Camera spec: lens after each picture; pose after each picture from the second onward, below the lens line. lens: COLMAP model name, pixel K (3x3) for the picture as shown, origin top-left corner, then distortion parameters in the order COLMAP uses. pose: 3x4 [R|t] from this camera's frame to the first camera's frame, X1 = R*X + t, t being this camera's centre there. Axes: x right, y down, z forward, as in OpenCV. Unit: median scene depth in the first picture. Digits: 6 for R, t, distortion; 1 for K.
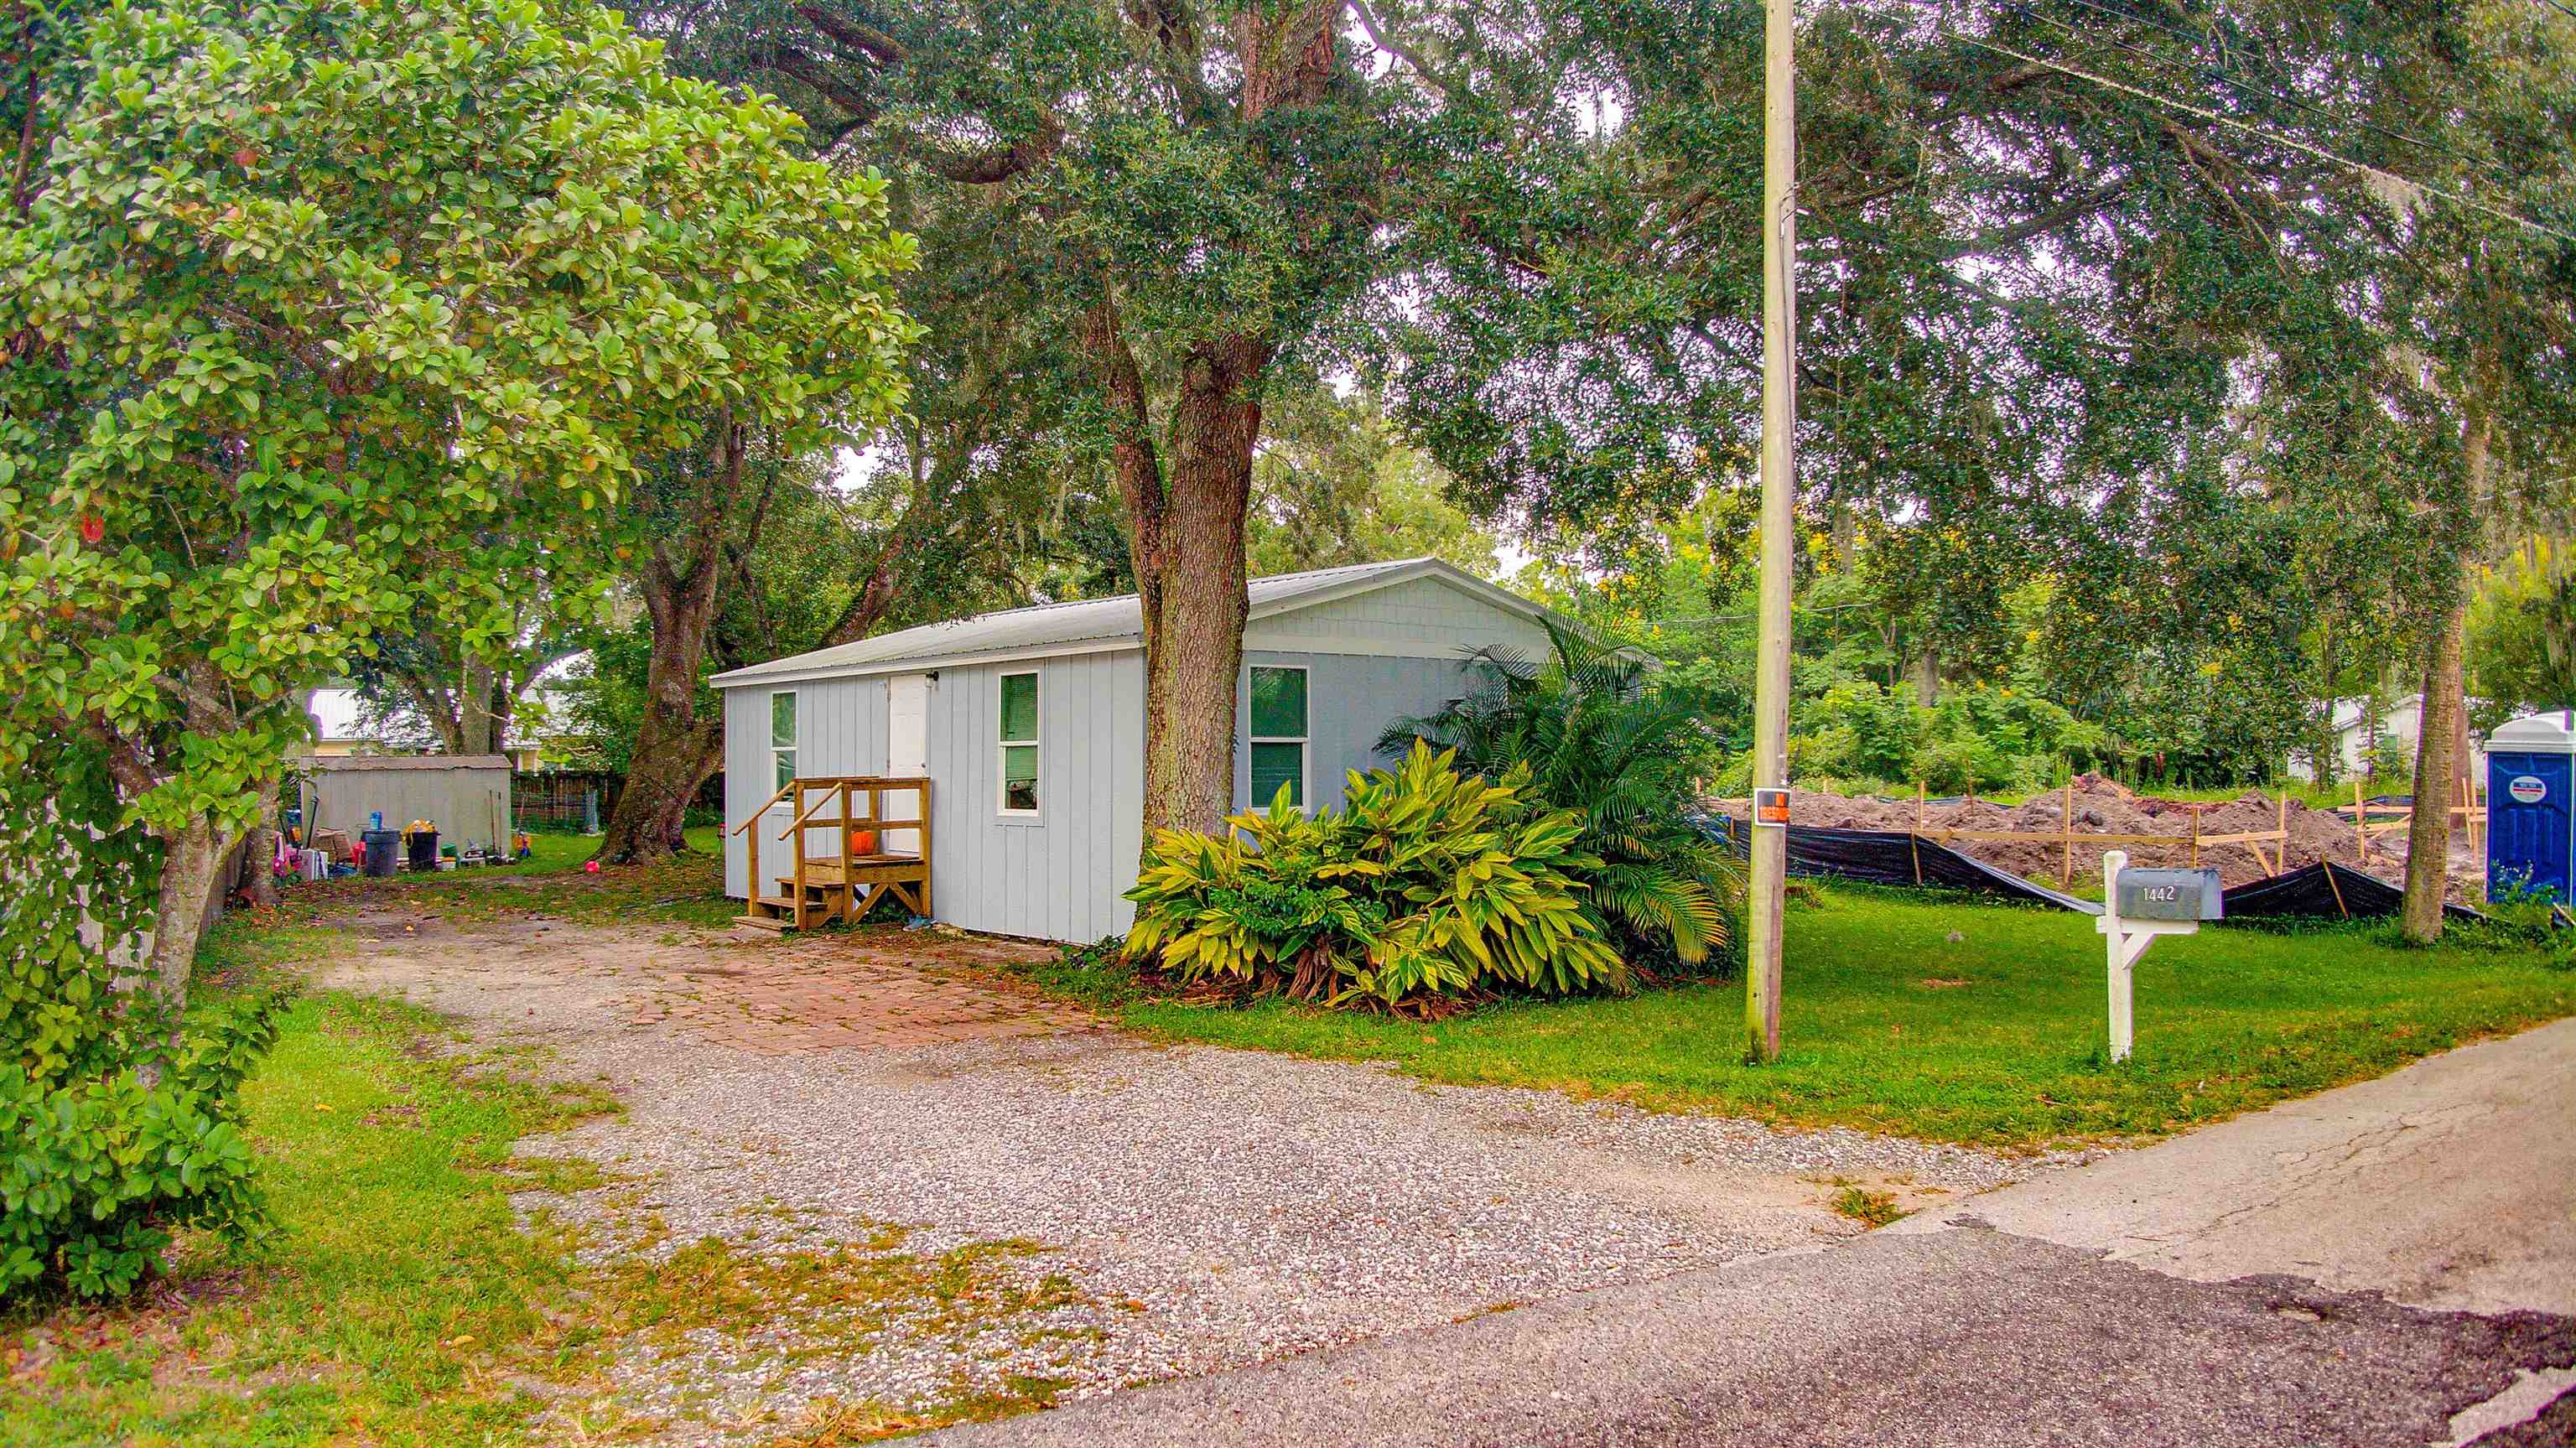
lens RADIAL K [[1879.2, 0, 1273.7], [0, 1879.2, 721.2], [0, 0, 1]] dist [-0.142374, -0.064113]
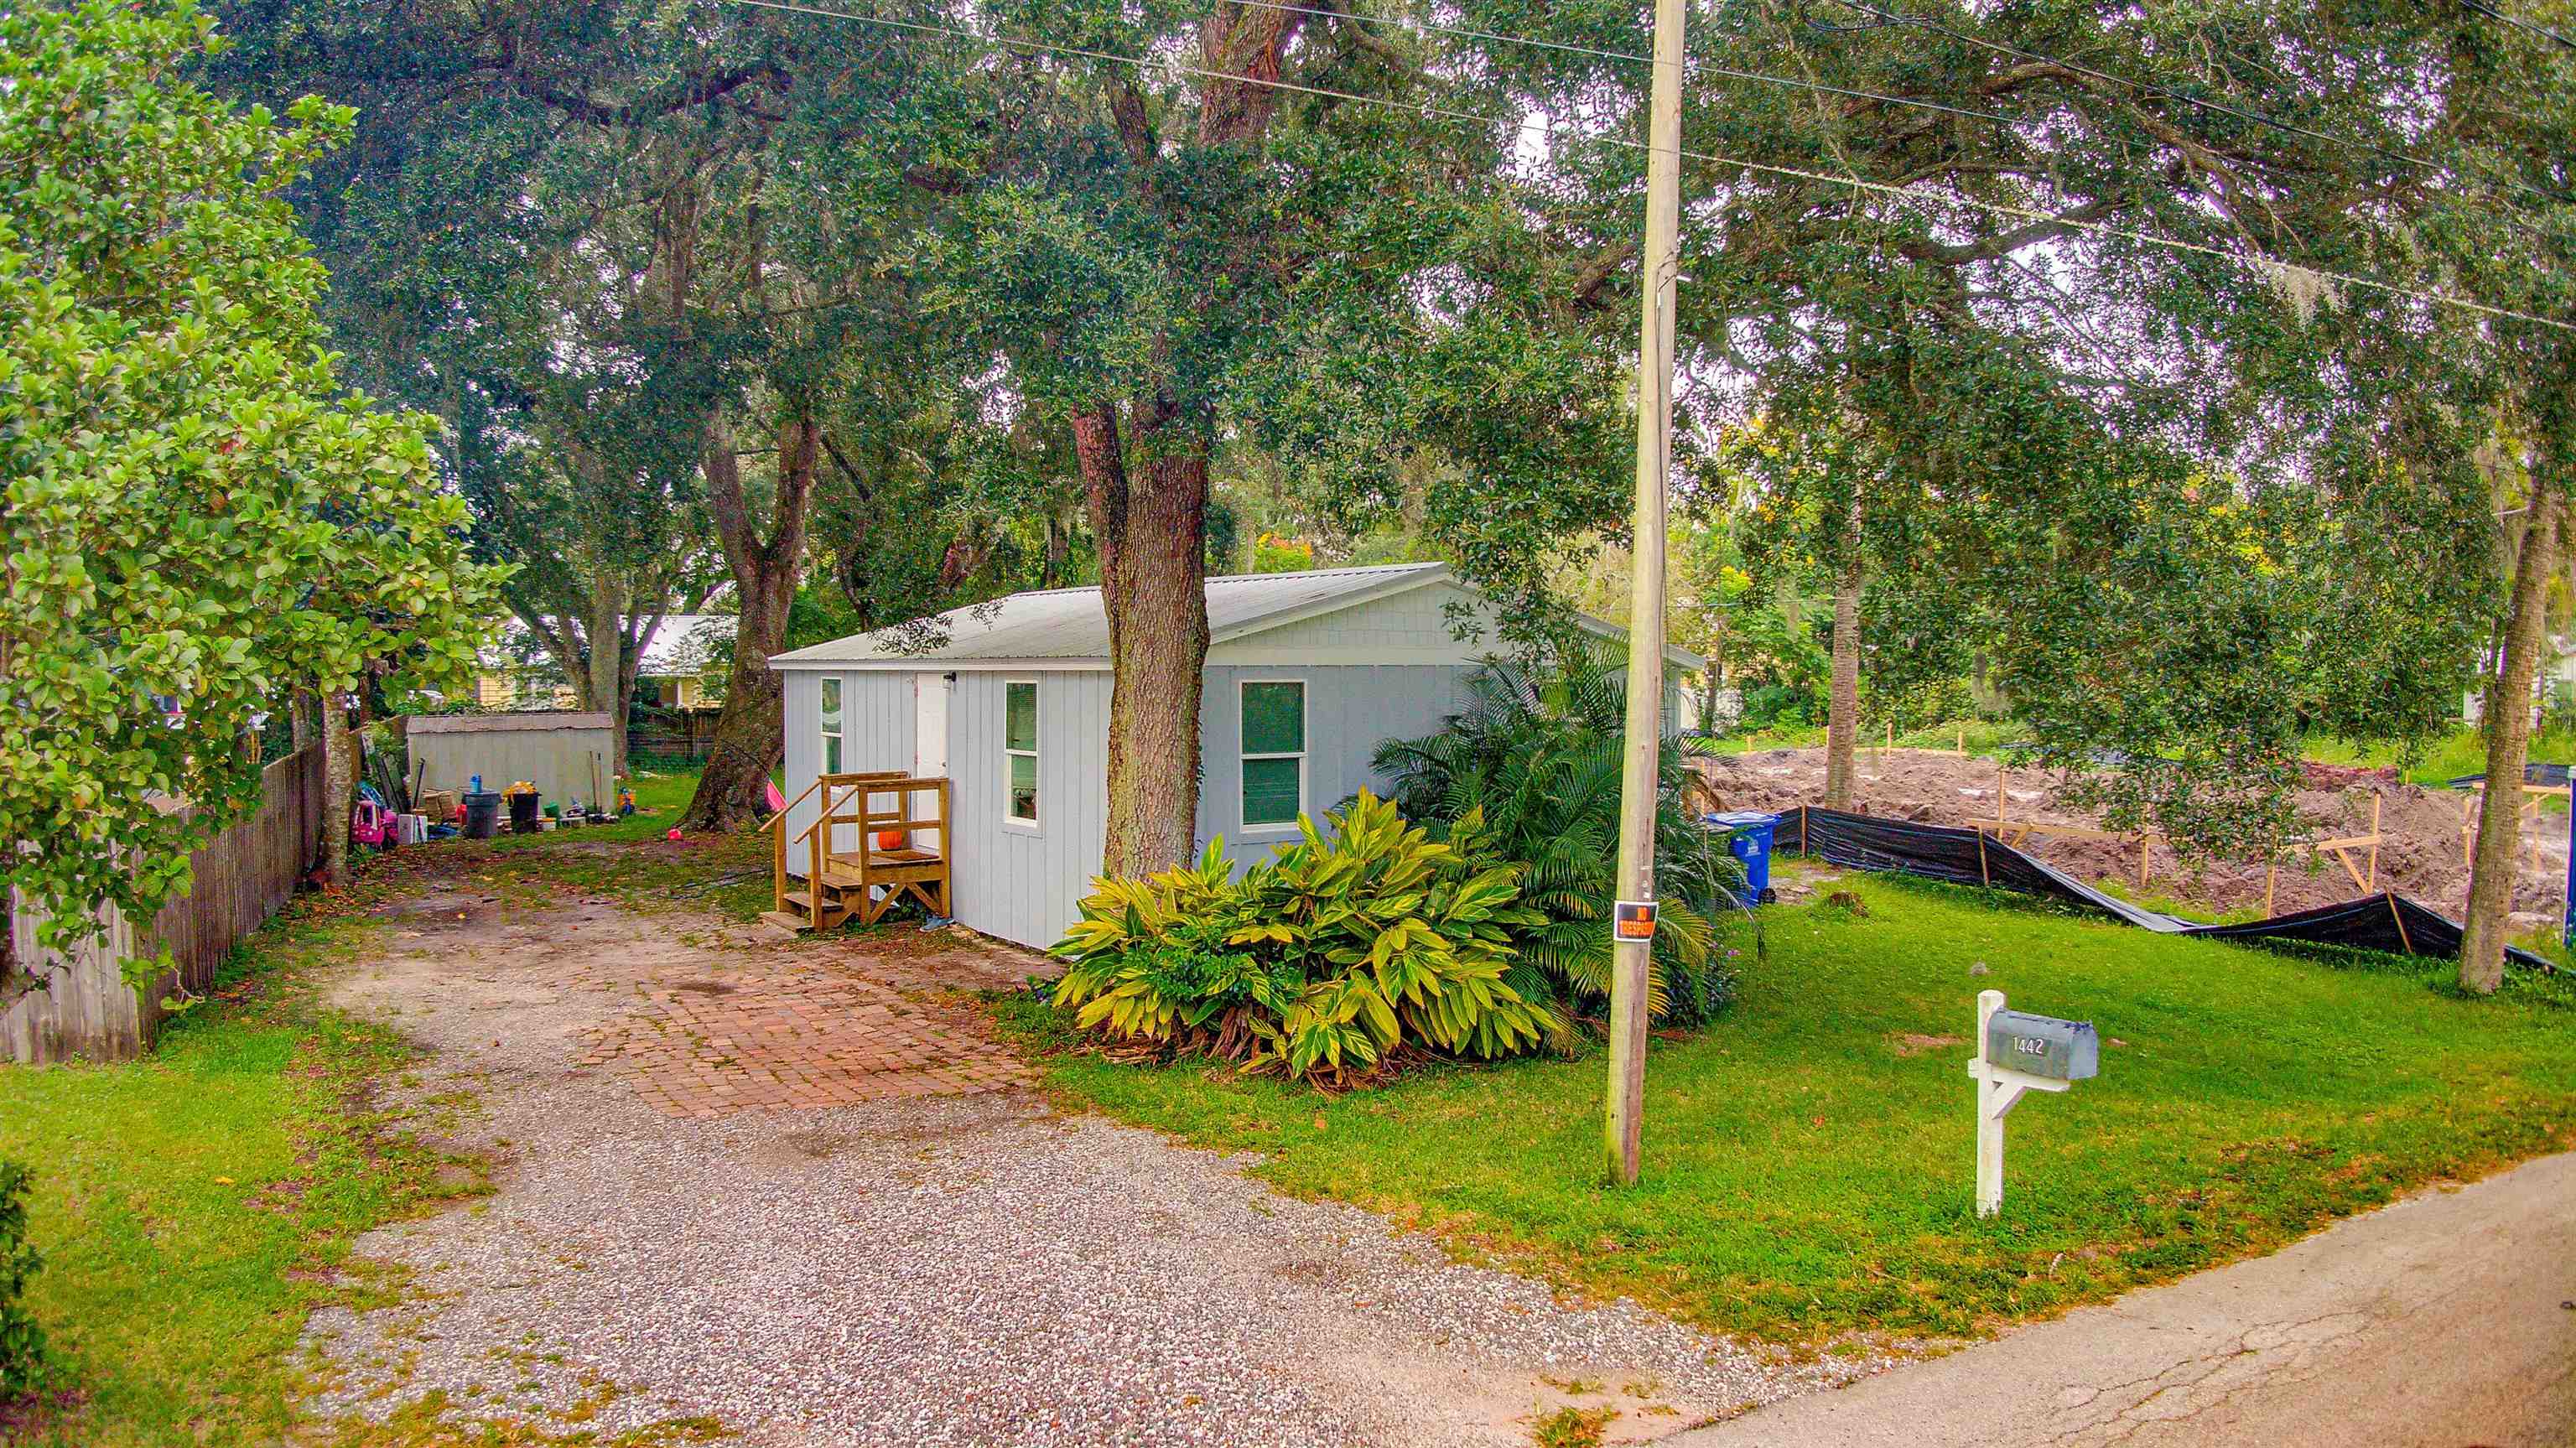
lens RADIAL K [[1879.2, 0, 1273.7], [0, 1879.2, 721.2], [0, 0, 1]] dist [-0.142374, -0.064113]
pose [[0.994078, 0.007595, -0.108400, 0.143423], [-0.001509, 0.998423, 0.056117, -0.082959], [0.108656, -0.055621, 0.992522, 0.032692]]
